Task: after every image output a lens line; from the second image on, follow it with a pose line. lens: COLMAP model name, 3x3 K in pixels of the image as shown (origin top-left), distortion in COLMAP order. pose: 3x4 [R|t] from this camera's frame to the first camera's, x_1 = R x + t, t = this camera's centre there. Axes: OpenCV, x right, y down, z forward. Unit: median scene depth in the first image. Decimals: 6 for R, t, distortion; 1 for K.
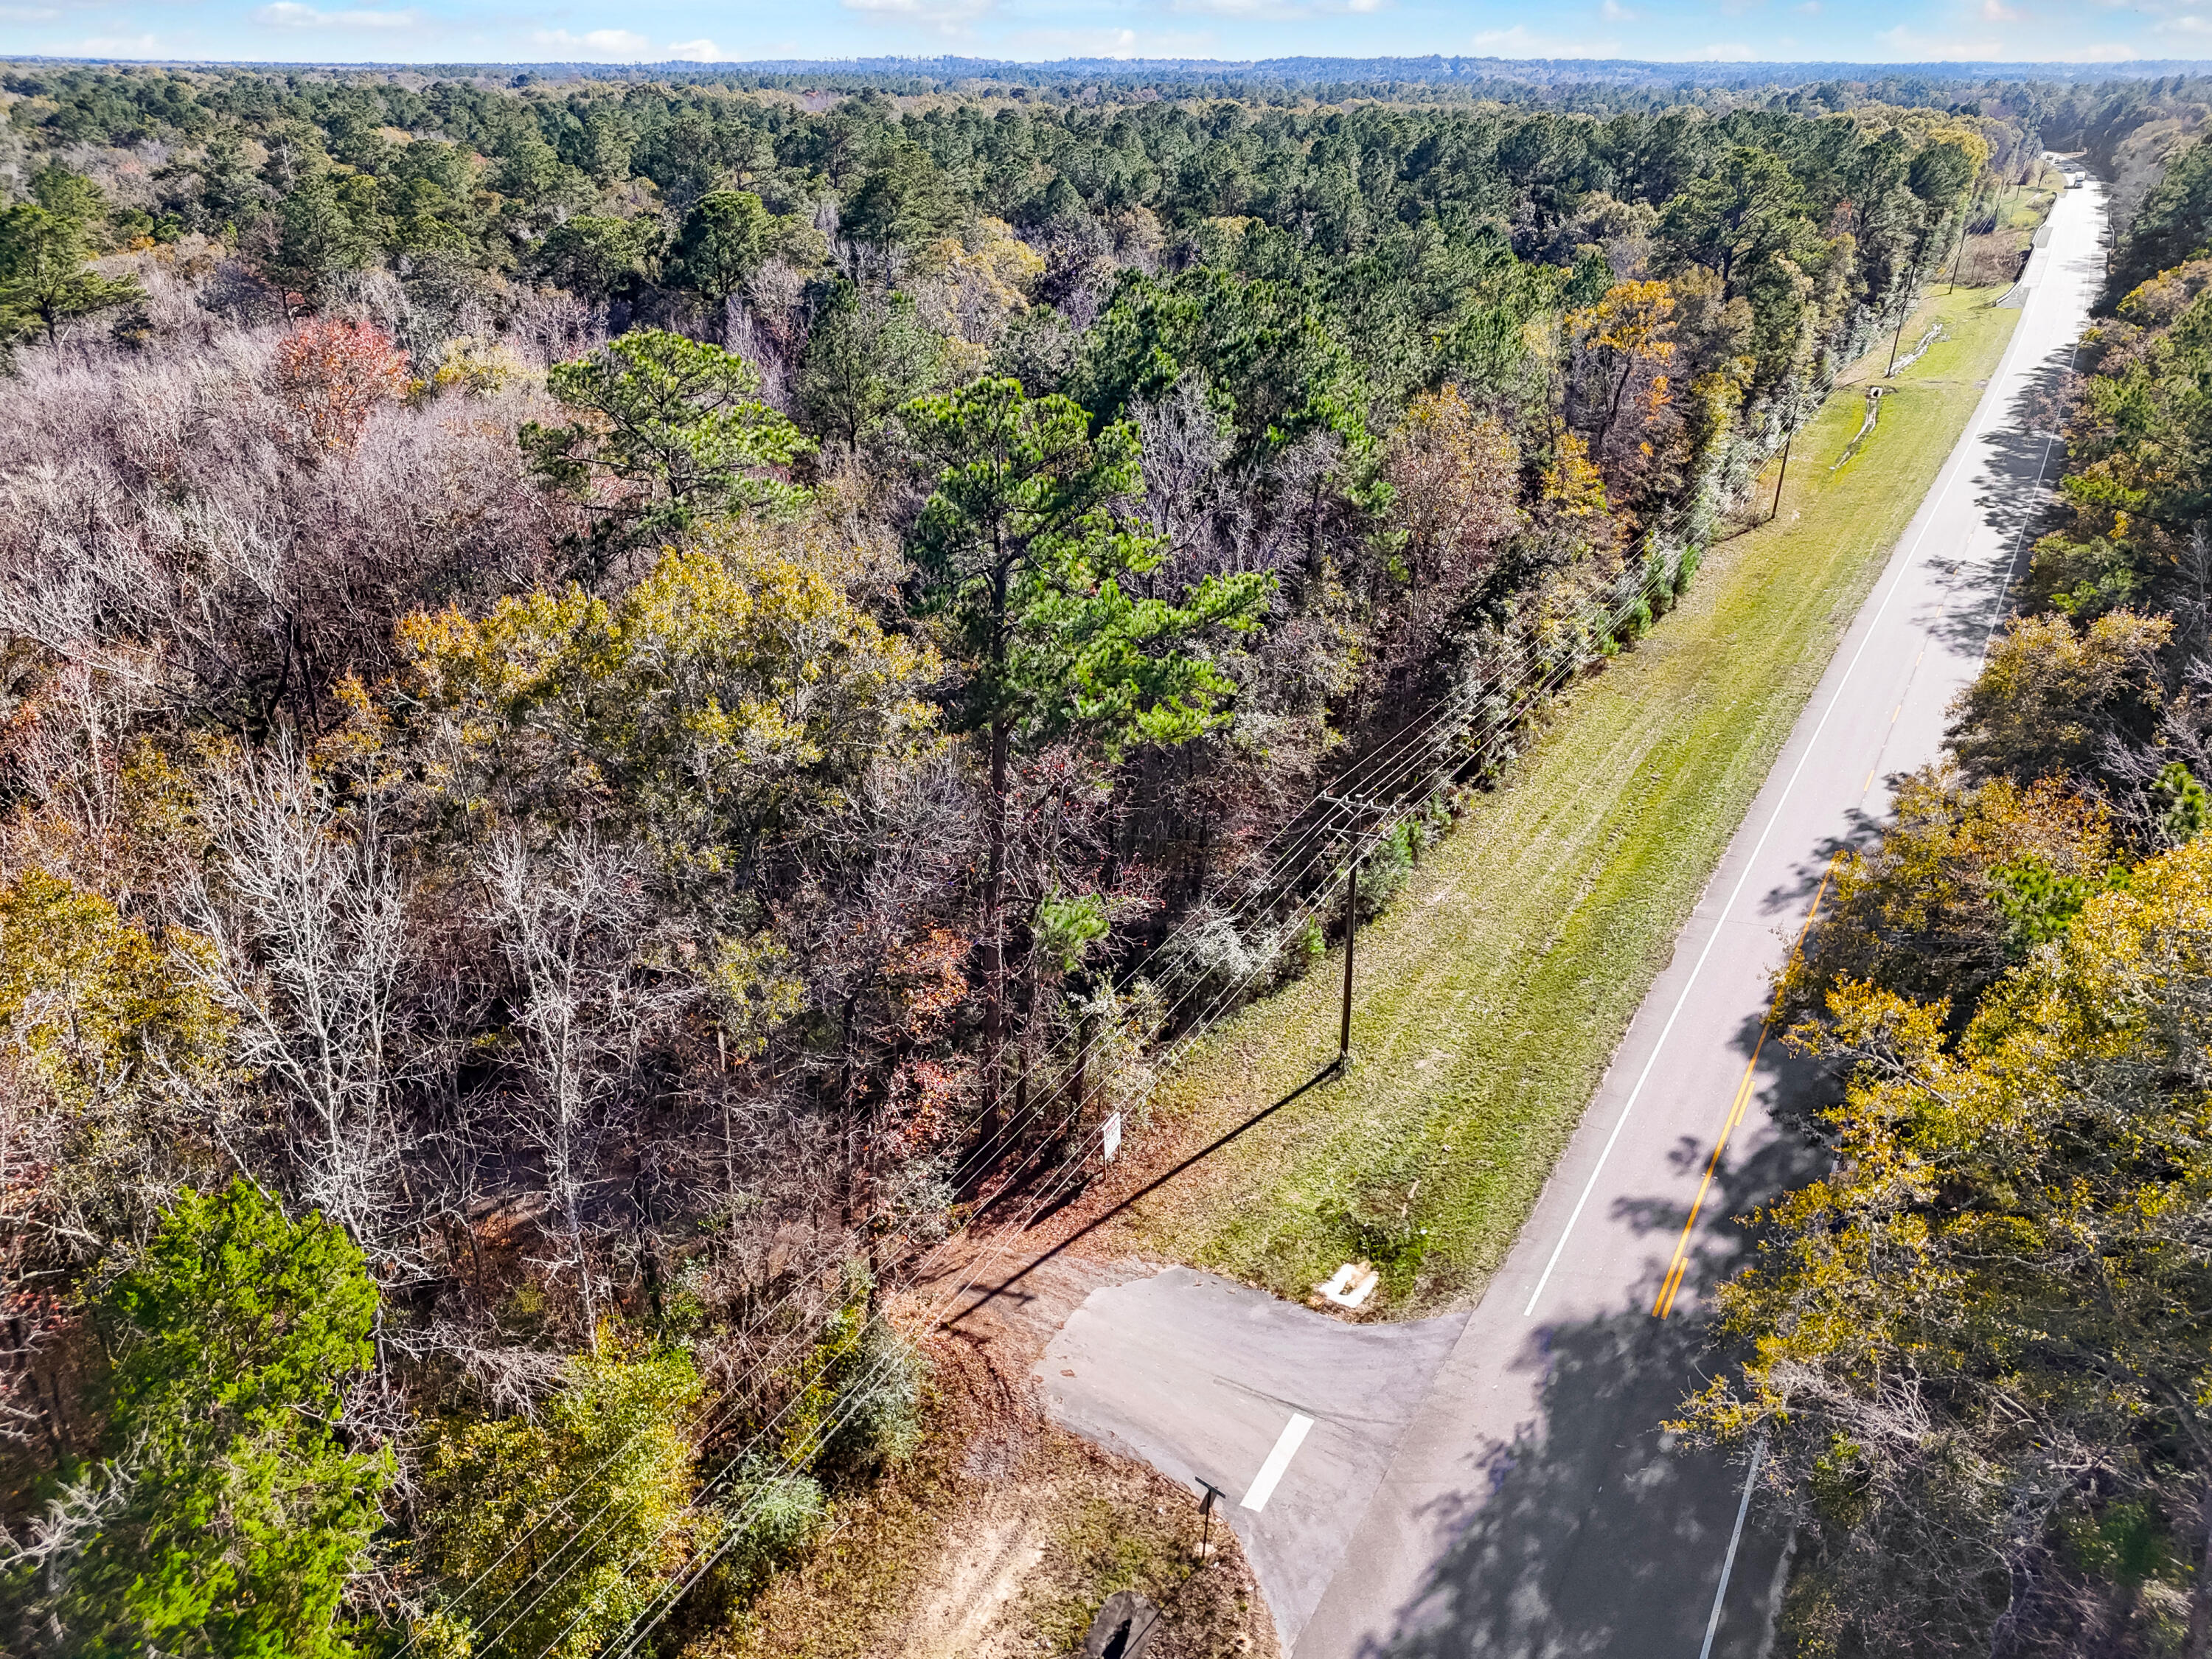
lens RADIAL K [[1541.8, 0, 1108.0], [0, 1541.8, 829.4], [0, 0, 1]] dist [0.032675, 0.000860]
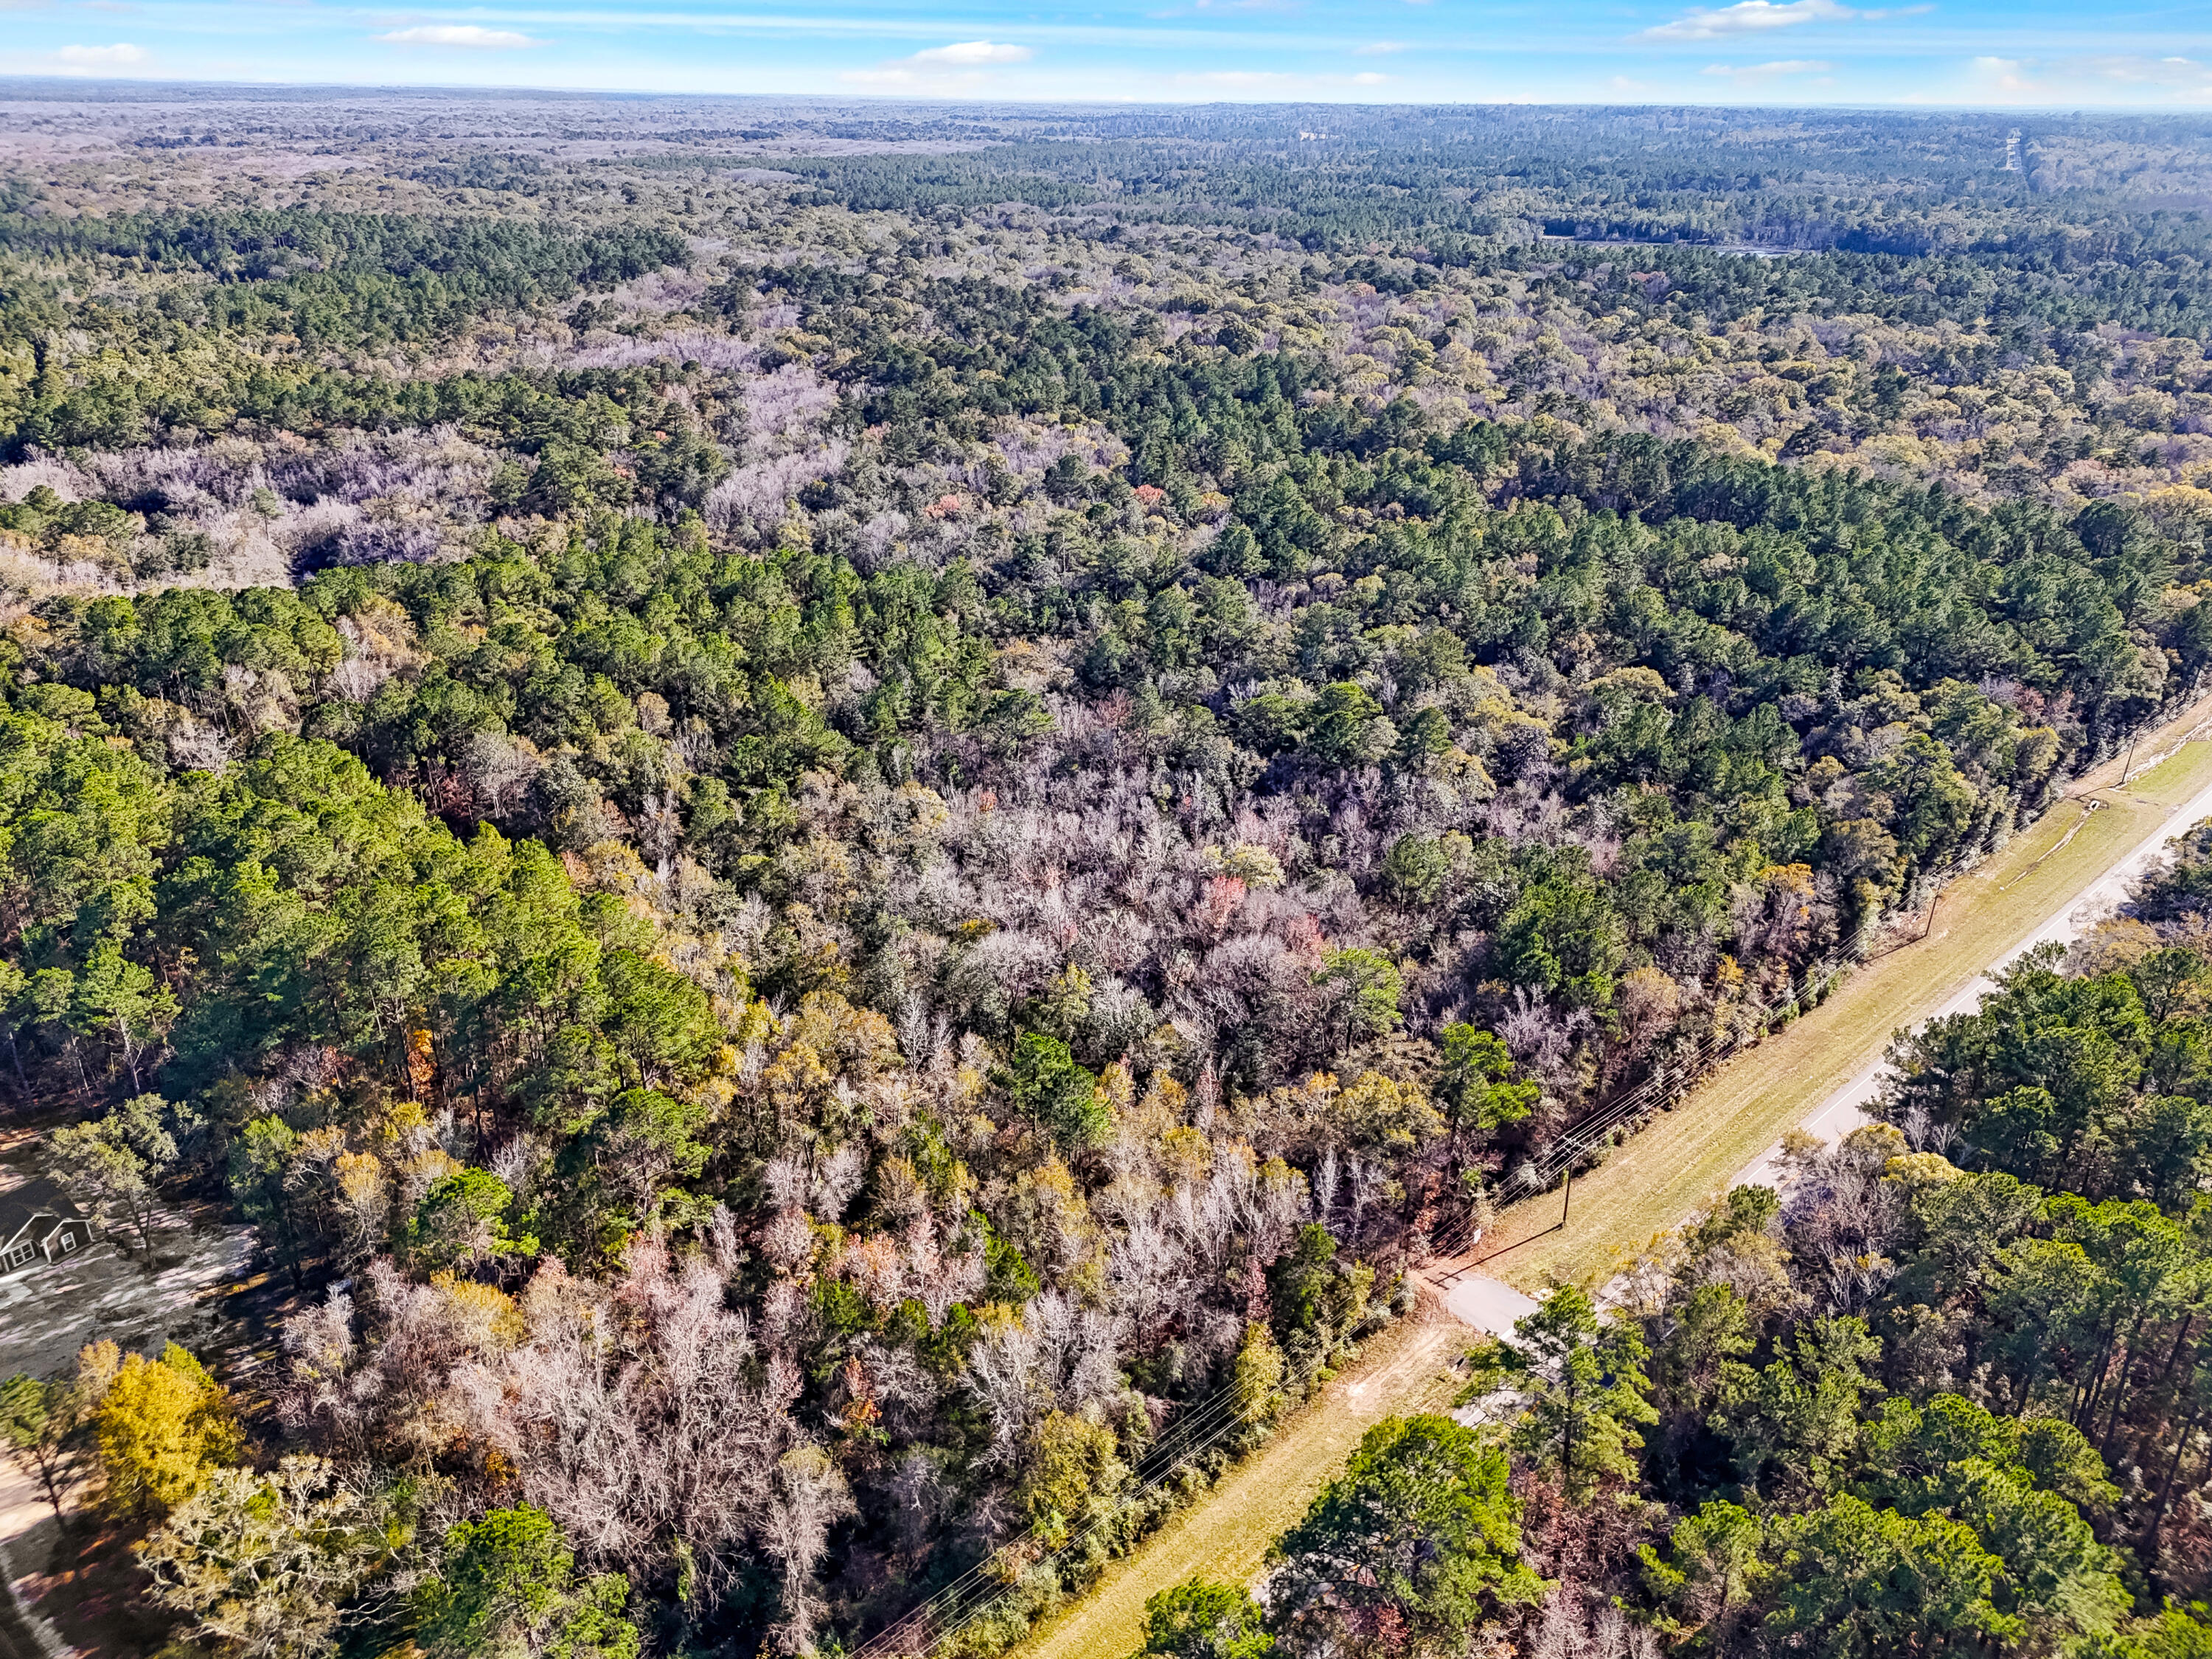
lens RADIAL K [[1541.8, 0, 1105.1], [0, 1541.8, 836.5], [0, 0, 1]] dist [0.032675, 0.000860]
pose [[0.950398, 0.115156, -0.288933, 0.097391], [-0.111502, 0.993337, 0.029134, -0.624702], [0.290363, 0.004528, 0.956906, -2.287393]]
